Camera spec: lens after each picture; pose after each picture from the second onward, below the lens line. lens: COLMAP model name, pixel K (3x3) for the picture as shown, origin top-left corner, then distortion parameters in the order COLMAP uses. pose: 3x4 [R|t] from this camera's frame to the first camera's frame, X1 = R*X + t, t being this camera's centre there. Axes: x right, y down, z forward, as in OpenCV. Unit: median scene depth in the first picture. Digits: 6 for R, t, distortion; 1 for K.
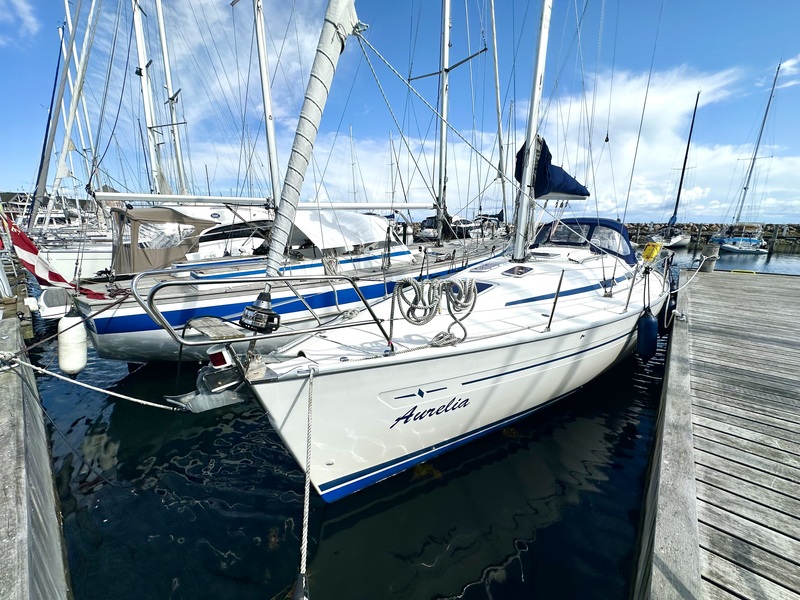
lens RADIAL K [[324.2, 0, 409.7], [0, 324.2, 295.6], [0, 0, 1]] dist [0.013246, 0.000058]
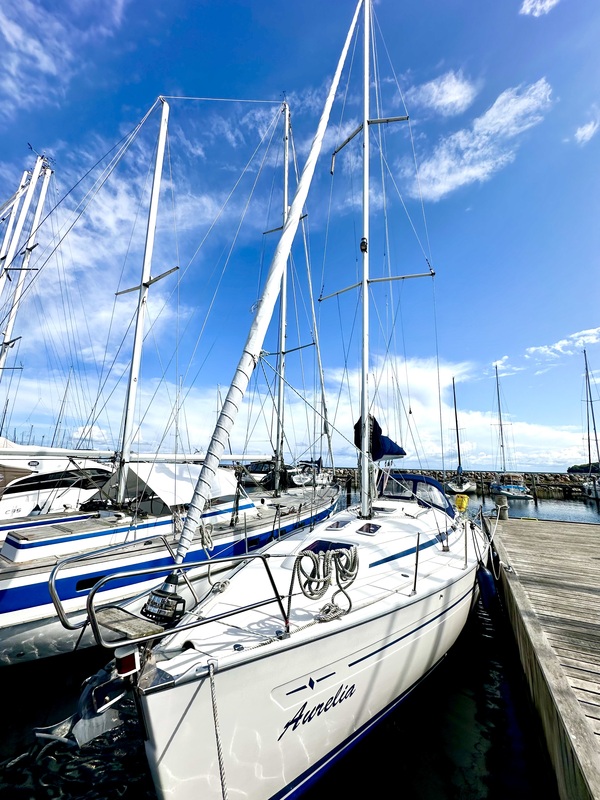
lens RADIAL K [[319.7, 0, 300.0], [0, 319.7, 400.0], [0, 0, 1]] dist [-0.003313, 0.000364]
pose [[0.976292, 0.058860, 0.208303, -0.194891], [0.032173, 0.912171, -0.408545, -0.052981], [-0.214055, 0.405560, 0.888651, -0.099198]]
